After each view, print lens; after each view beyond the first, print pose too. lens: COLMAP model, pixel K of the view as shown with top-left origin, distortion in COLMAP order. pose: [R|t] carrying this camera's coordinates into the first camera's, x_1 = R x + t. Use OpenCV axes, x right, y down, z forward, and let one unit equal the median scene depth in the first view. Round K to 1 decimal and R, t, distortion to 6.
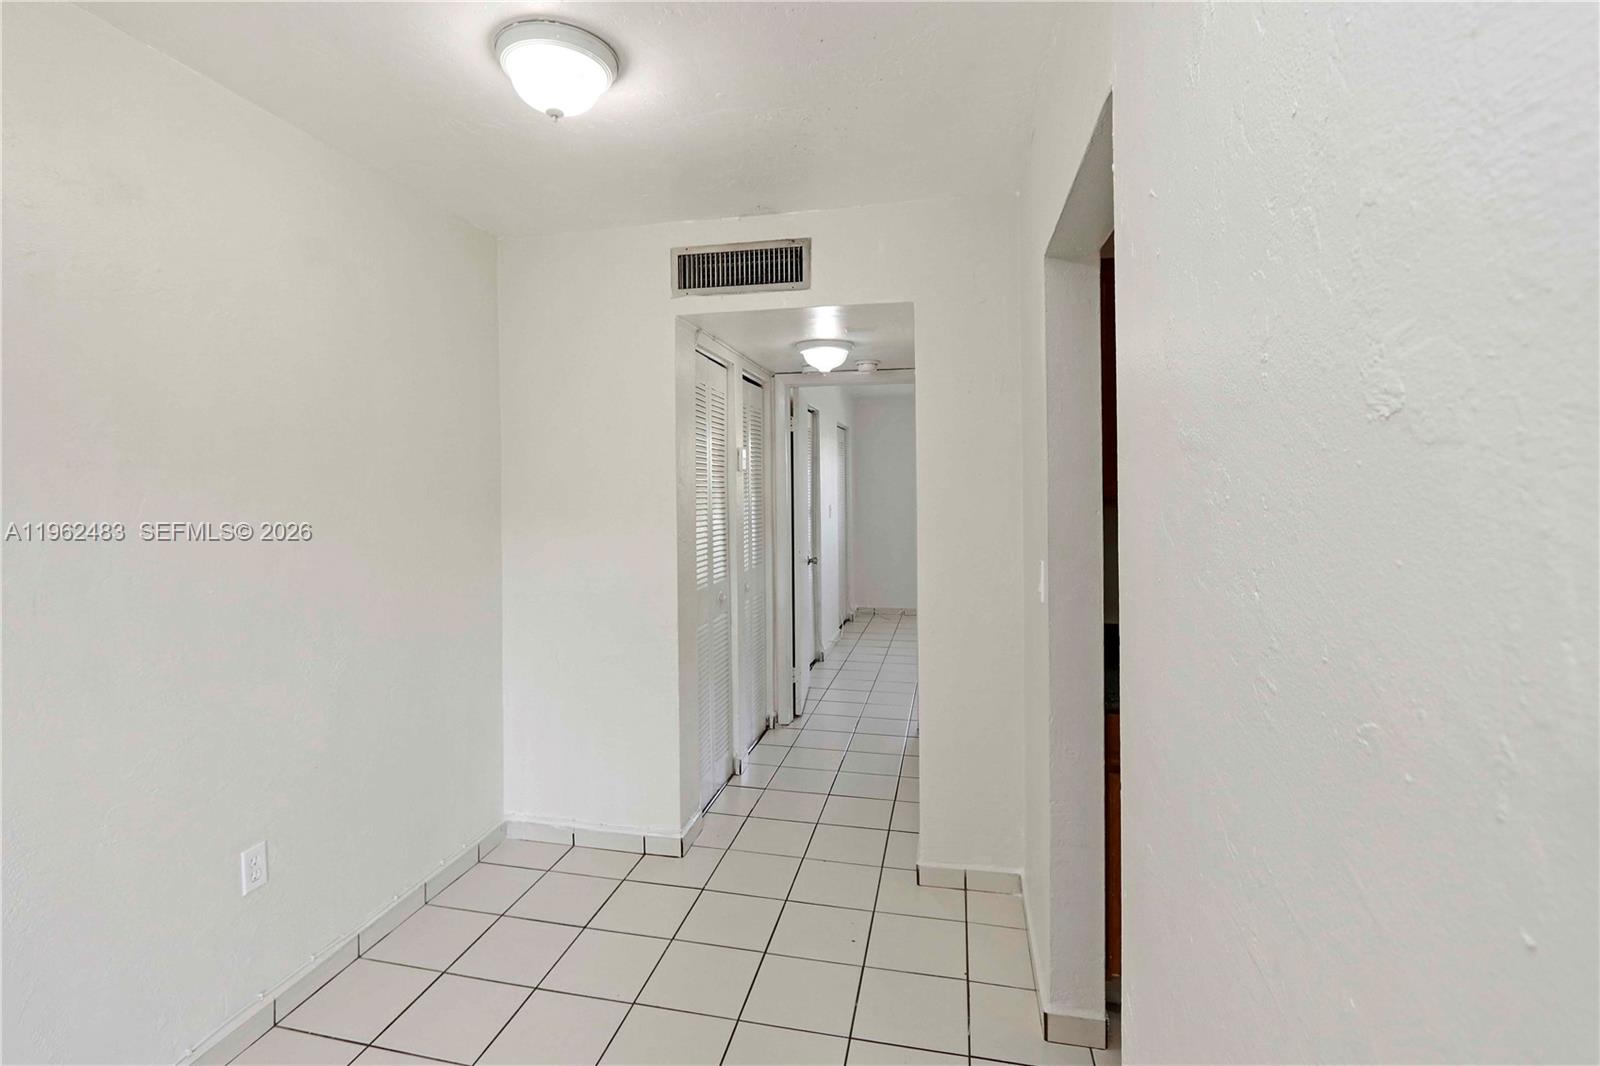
lens RADIAL K [[758.4, 0, 797.4], [0, 758.4, 490.2], [0, 0, 1]] dist [-0.013638, 0.003599]
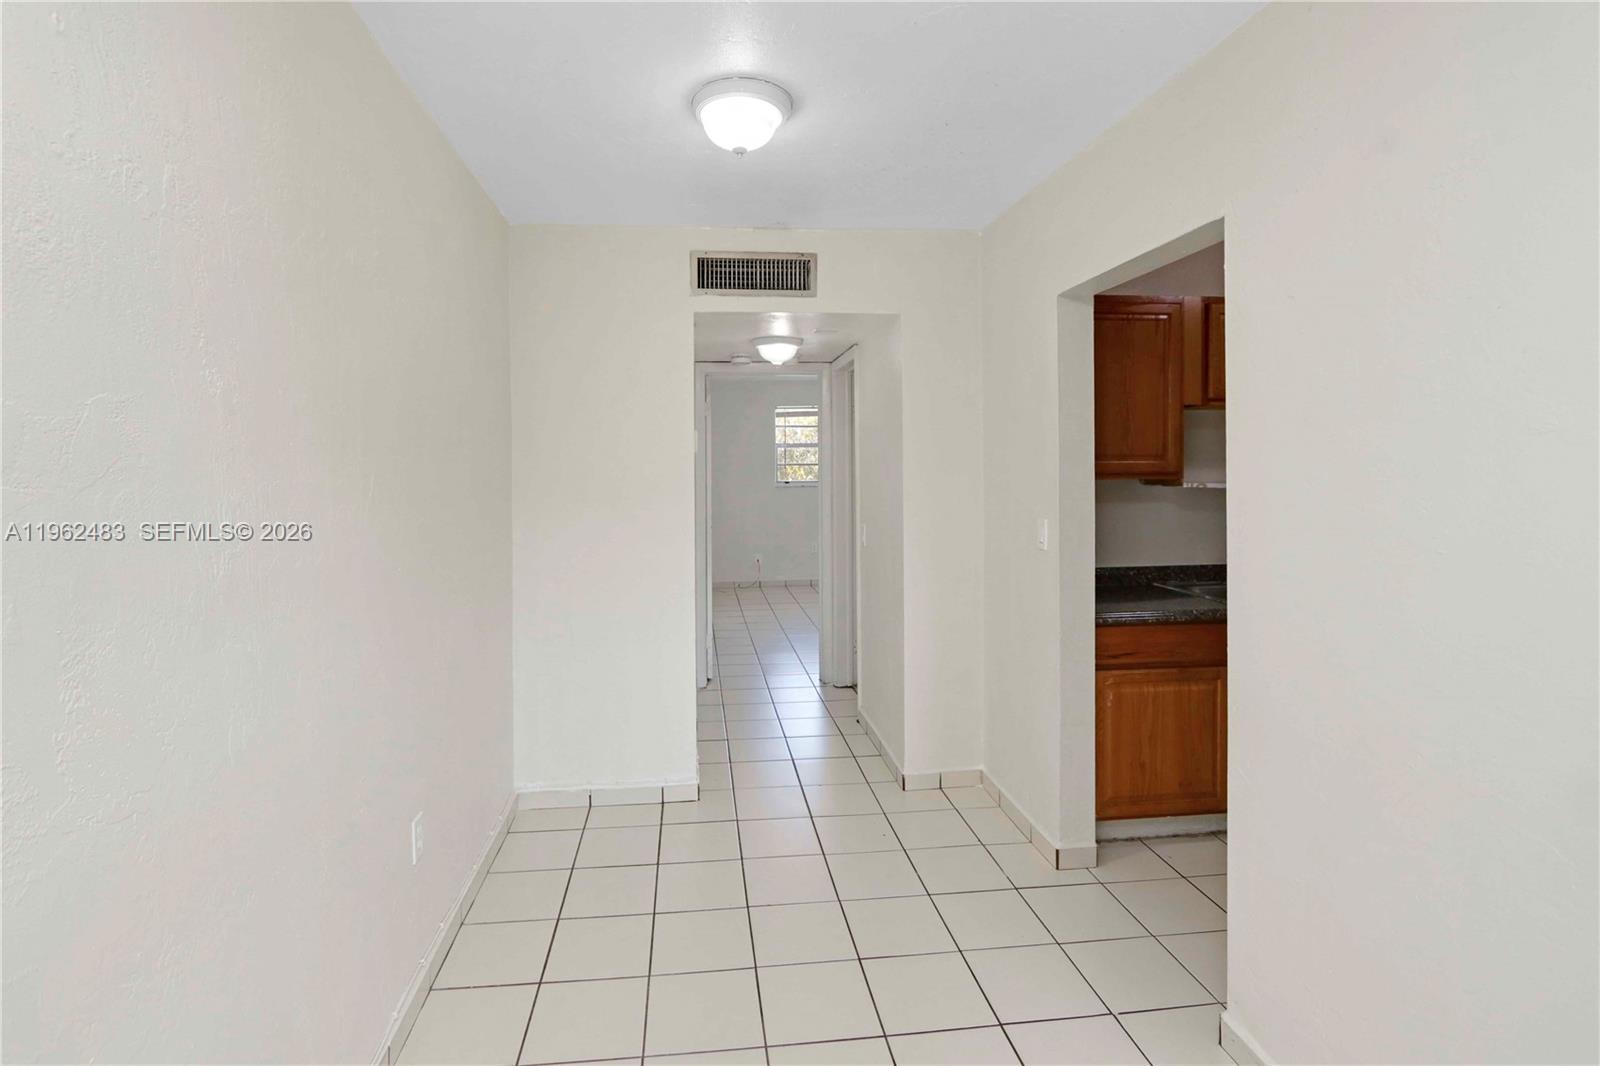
lens RADIAL K [[758.4, 0, 787.1], [0, 758.4, 481.6], [0, 0, 1]] dist [-0.013638, 0.003599]
pose [[0.948125, -0.013009, 0.317630, -0.387074], [0.008574, 0.999845, 0.015355, 0.000669], [-0.317781, -0.011835, 0.948090, -0.093917]]
